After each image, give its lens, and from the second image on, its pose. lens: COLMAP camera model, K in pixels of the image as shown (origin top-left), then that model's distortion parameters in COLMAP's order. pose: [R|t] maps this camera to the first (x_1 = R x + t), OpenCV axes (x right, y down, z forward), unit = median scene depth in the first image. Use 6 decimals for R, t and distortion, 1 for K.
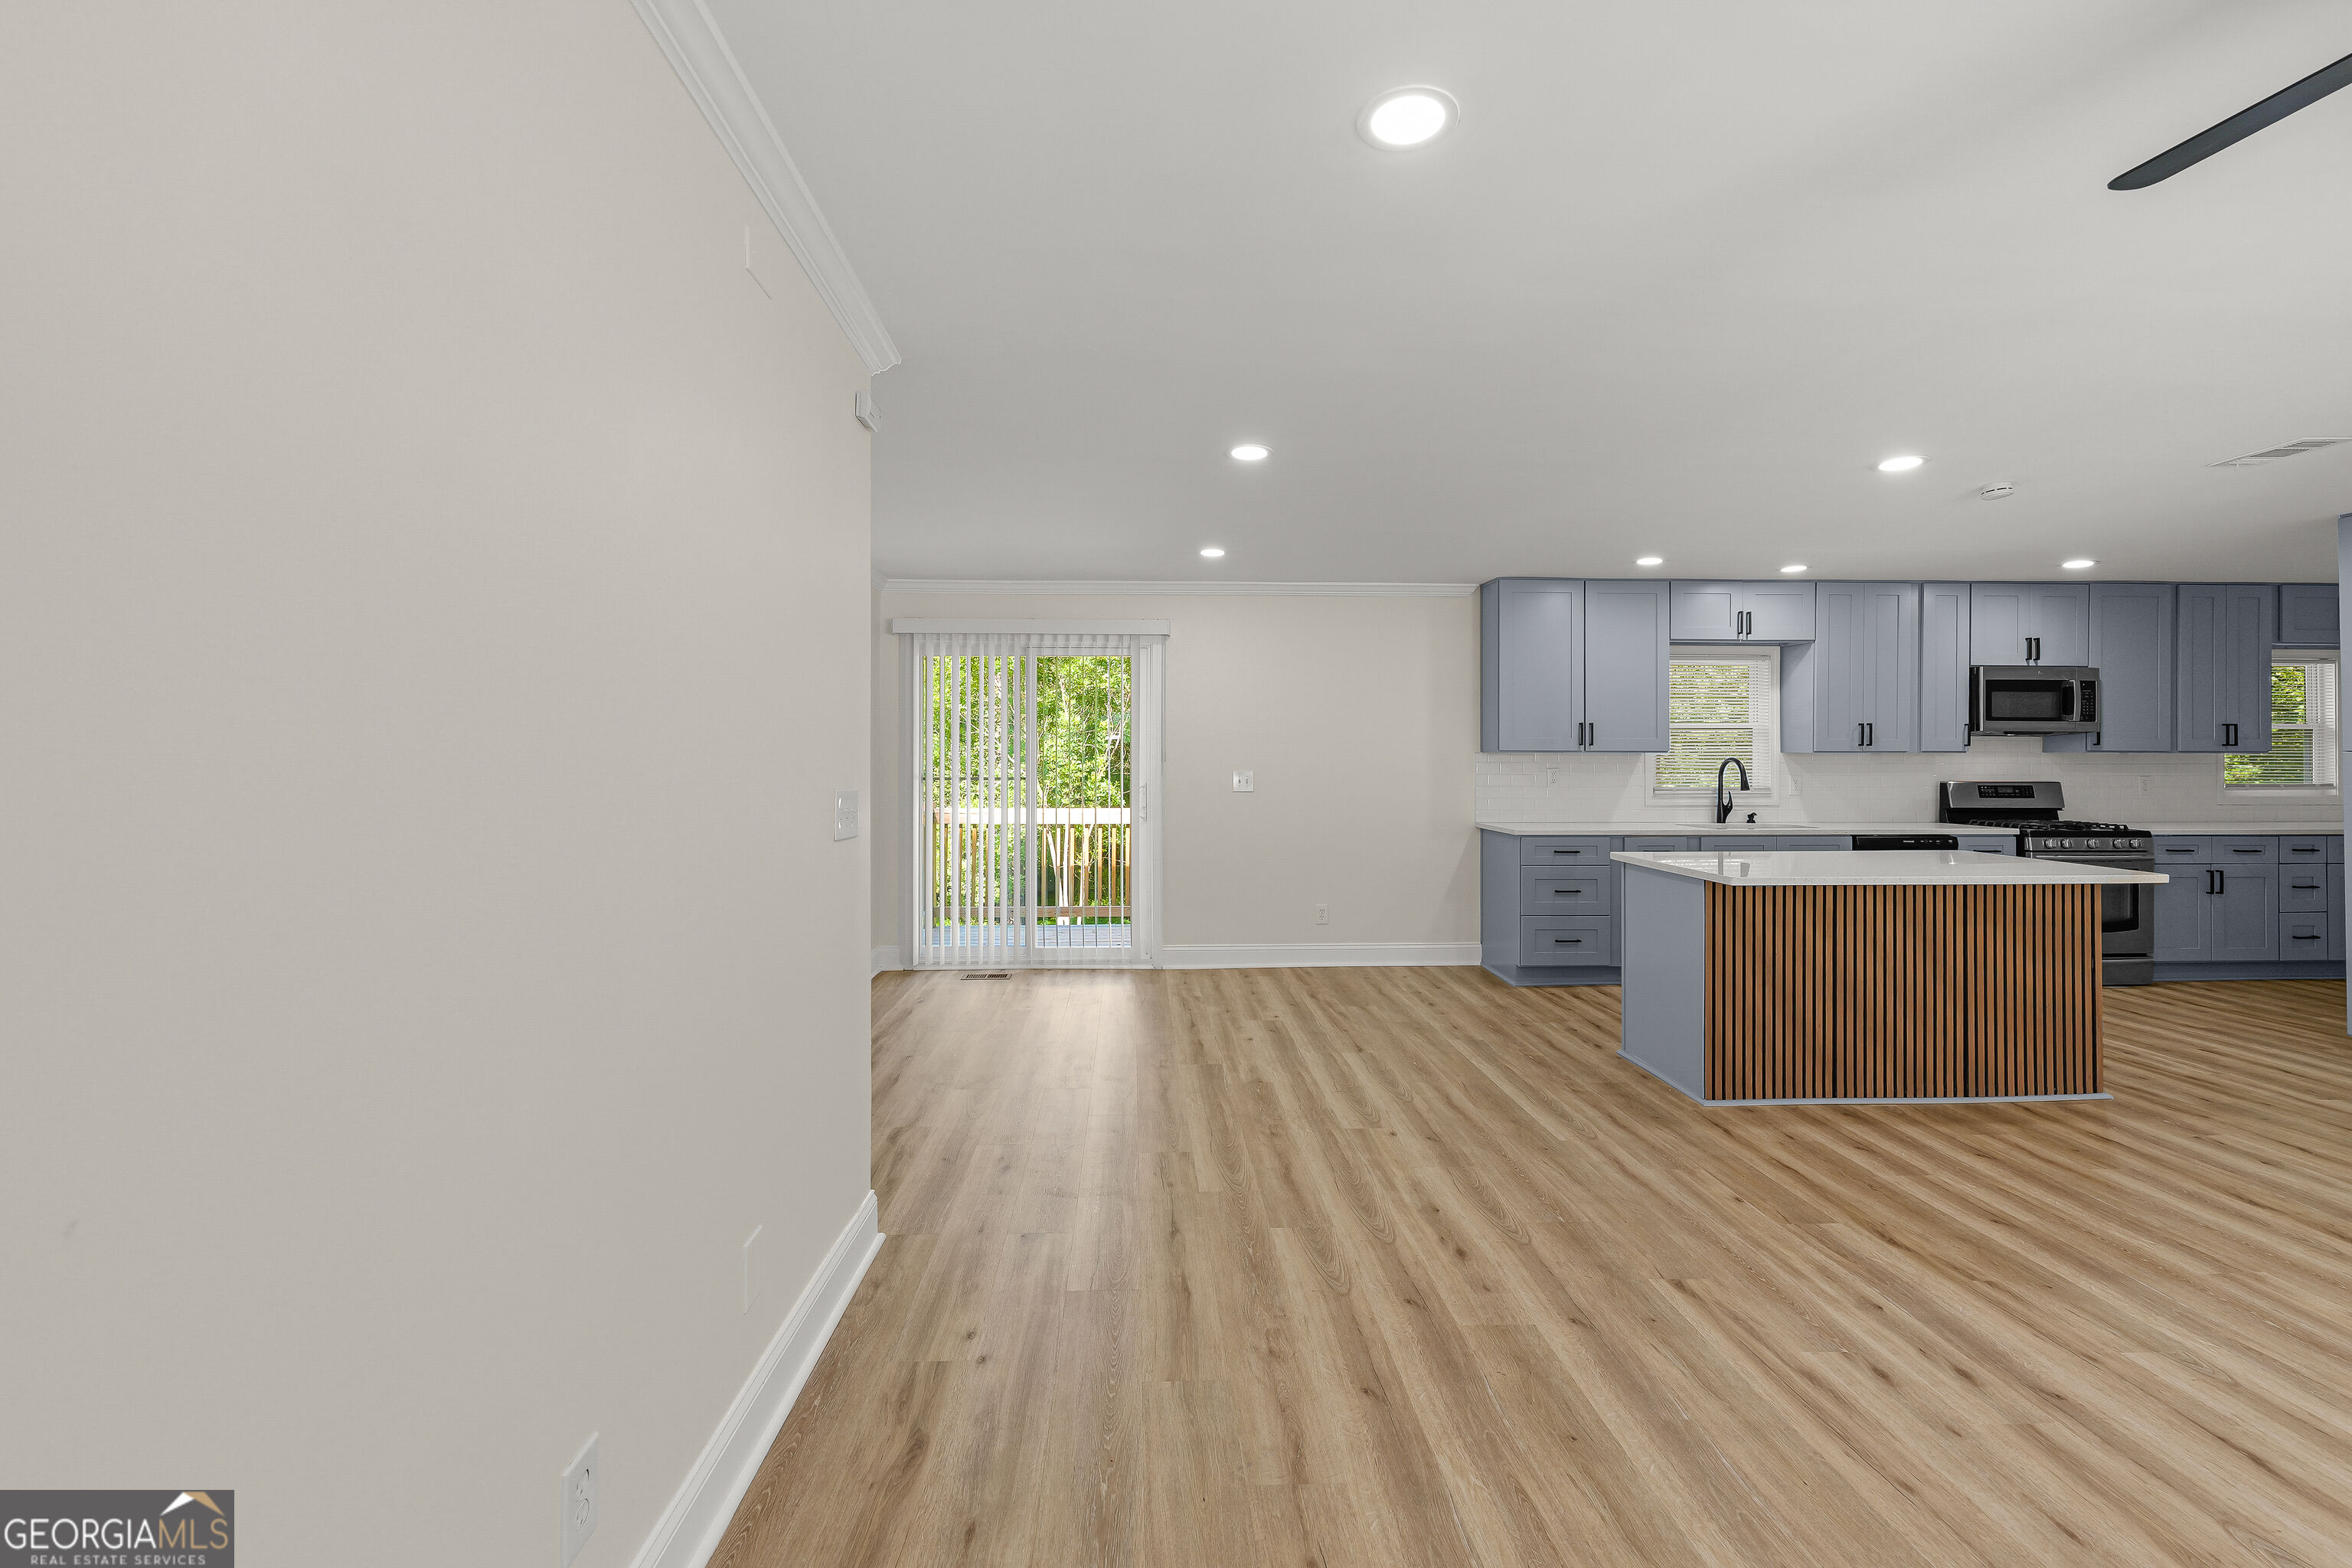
lens RADIAL K [[978.3, 0, 1171.5], [0, 978.3, 761.4], [0, 0, 1]] dist [-0.000712, -0.000138]
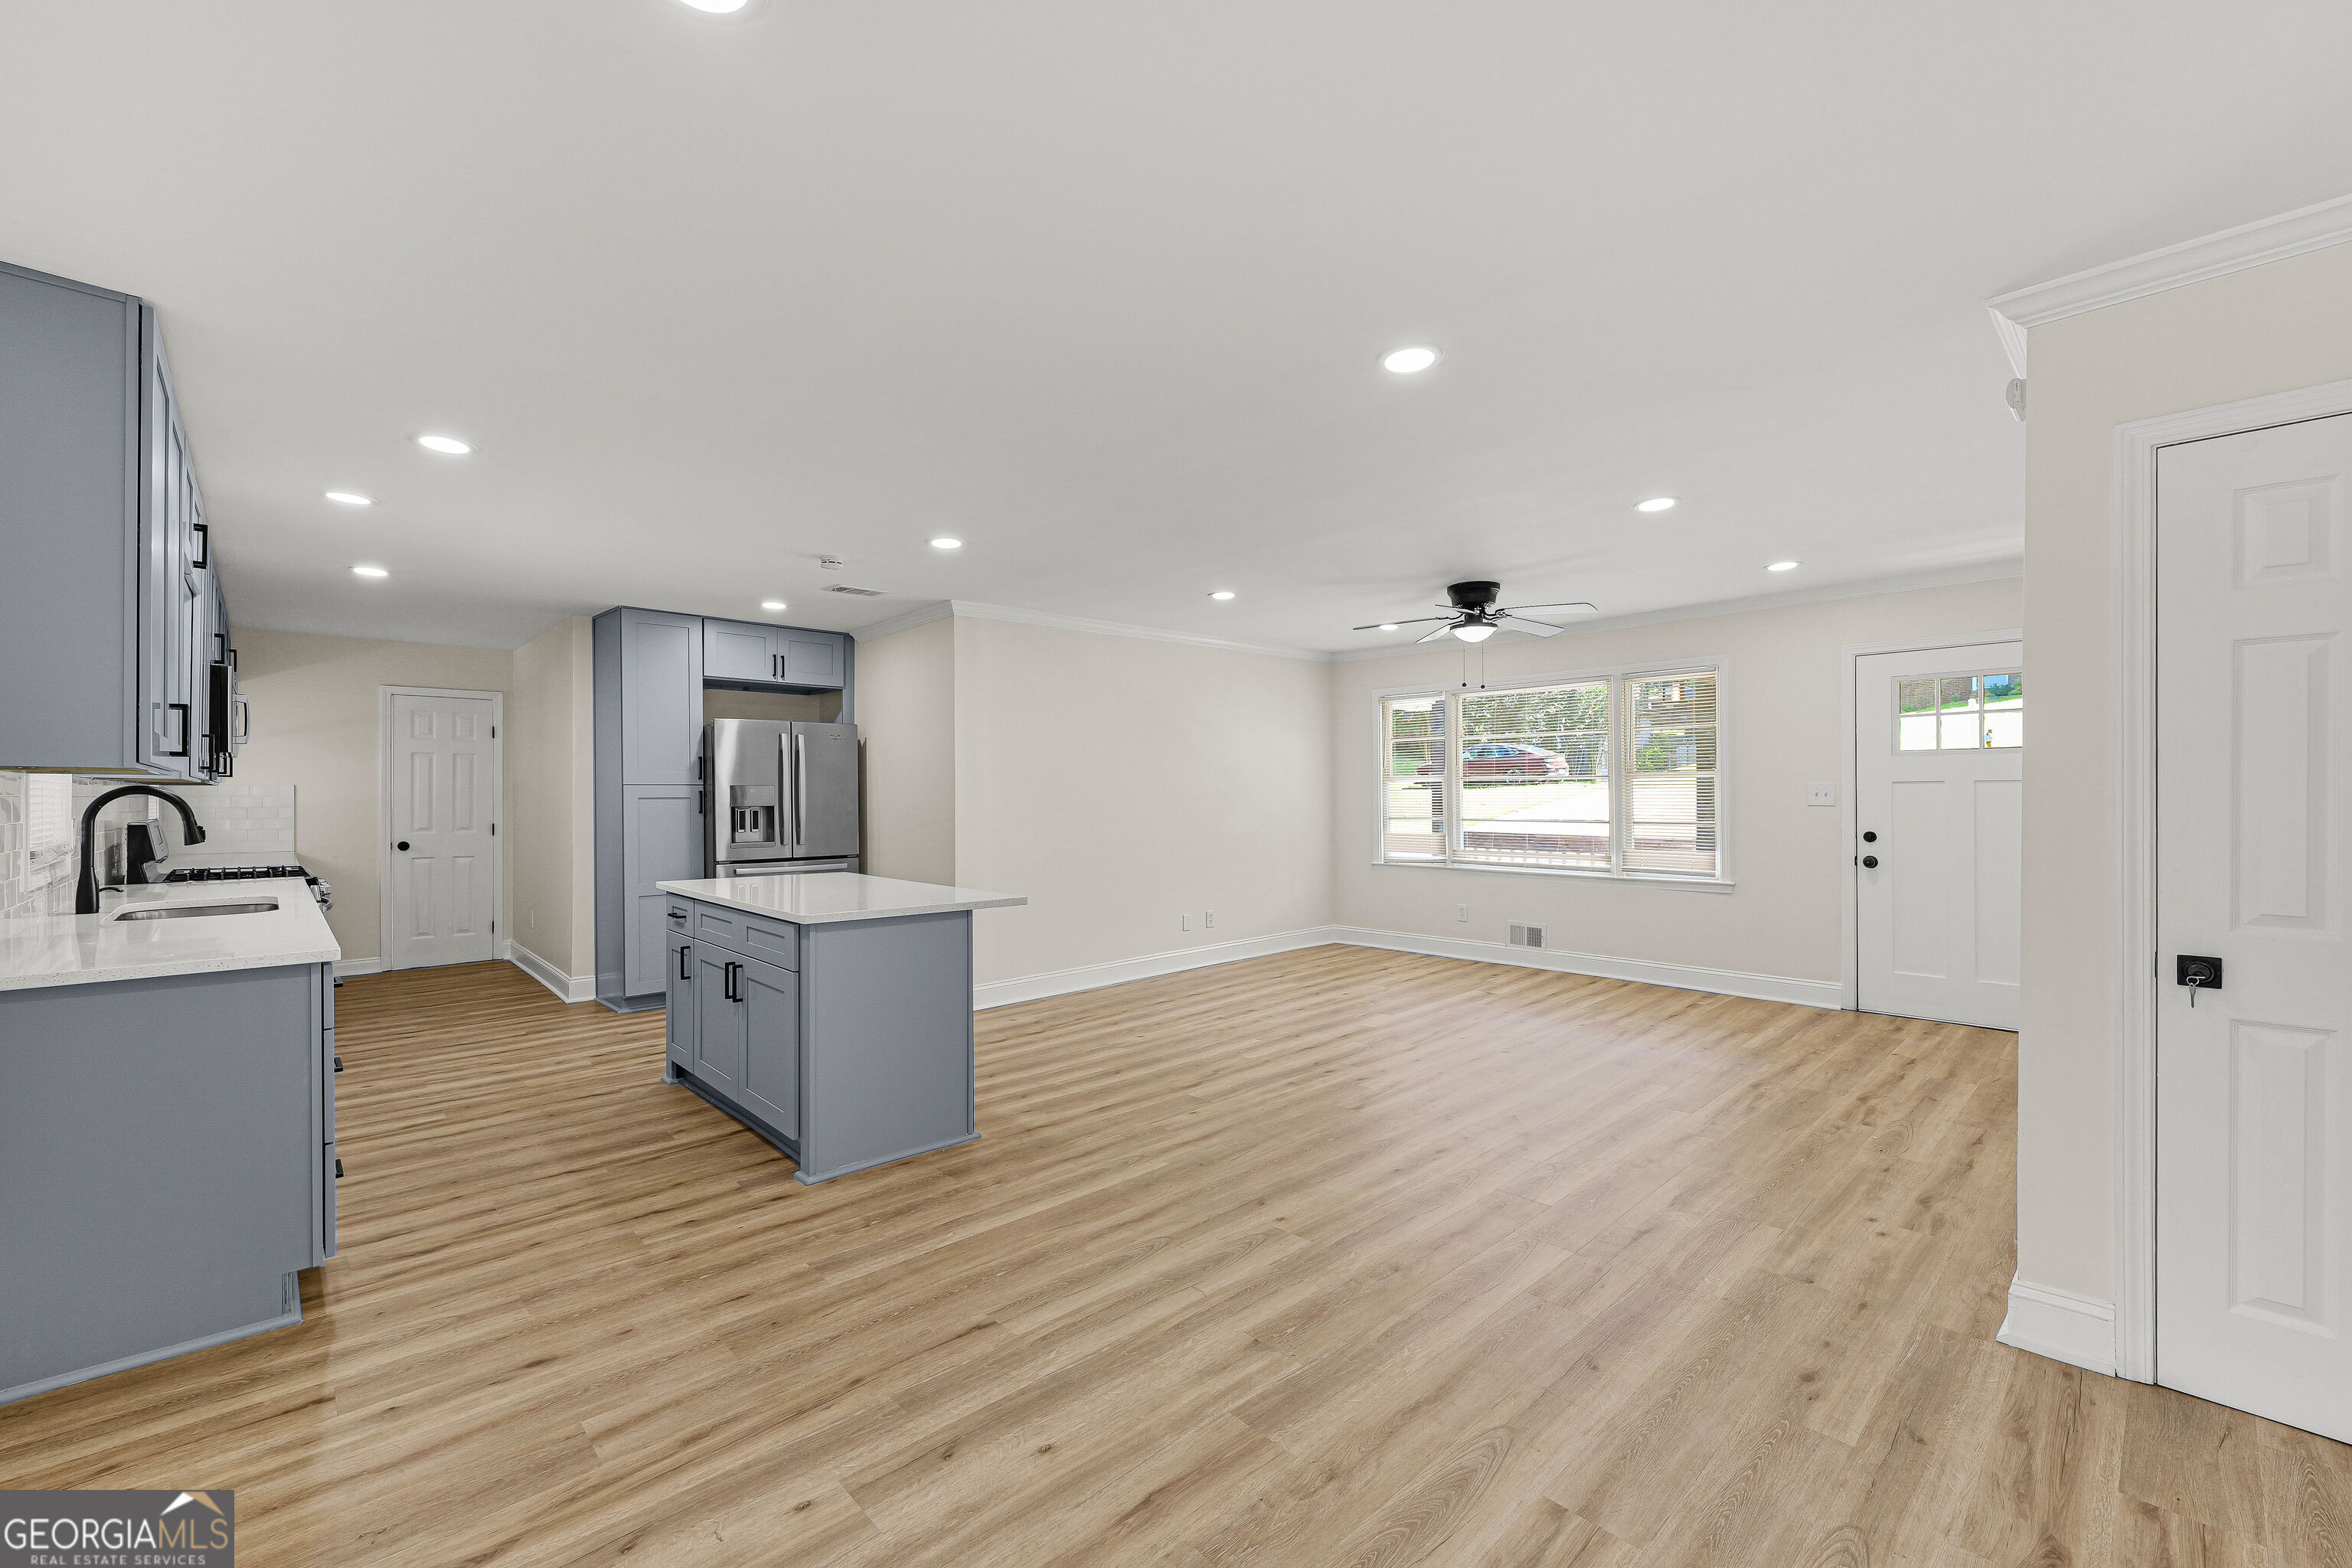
lens RADIAL K [[956.3, 0, 1173.8], [0, 956.3, 793.2], [0, 0, 1]] dist [0.001554, 0.000511]
pose [[-0.651730, 0.001086, 0.758450, -0.353133], [0.004474, 0.999987, 0.002413, -0.000685], [-0.758438, 0.004966, -0.651727, 1.606814]]
